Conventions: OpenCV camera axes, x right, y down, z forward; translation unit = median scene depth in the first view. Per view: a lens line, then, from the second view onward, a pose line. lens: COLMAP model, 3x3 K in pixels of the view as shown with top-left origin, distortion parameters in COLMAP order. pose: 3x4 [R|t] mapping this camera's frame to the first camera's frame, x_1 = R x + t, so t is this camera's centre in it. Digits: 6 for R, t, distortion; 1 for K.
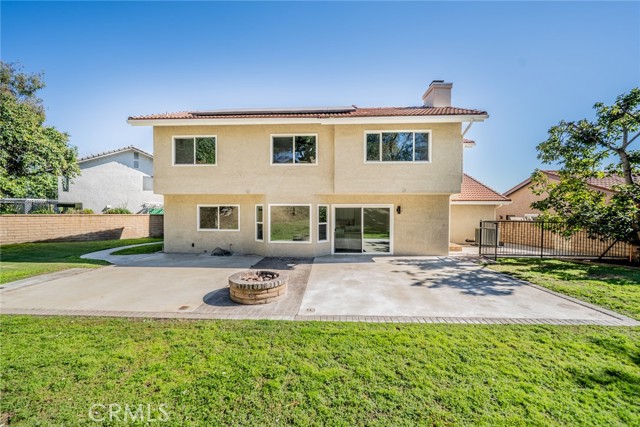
lens RADIAL K [[247.2, 0, 320.0], [0, 247.2, 213.5], [0, 0, 1]] dist [-0.002071, -0.000106]
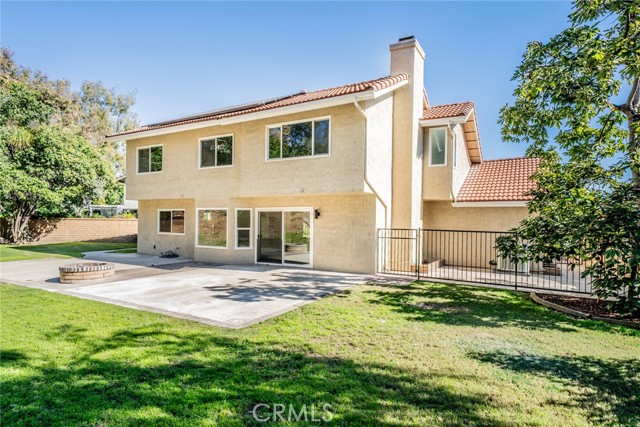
lens RADIAL K [[353.4, 0, 320.0], [0, 353.4, 213.5], [0, 0, 1]] dist [0.028716, -0.000055]
pose [[0.887419, -0.000828, -0.460962, 0.880020], [-0.009847, 0.999736, -0.020753, 0.008548], [0.460858, 0.022955, 0.887177, -0.041573]]
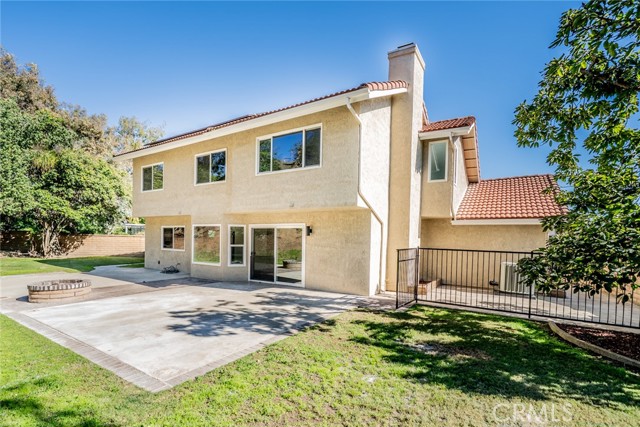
lens RADIAL K [[296.1, 0, 319.8], [0, 296.1, 242.2], [0, 0, 1]] dist [-0.001977, 0.000005]
pose [[0.871711, 0.020061, -0.489610, 0.817091], [-0.017752, 0.999799, 0.009360, 0.012411], [0.489700, 0.000532, 0.871891, 0.200812]]
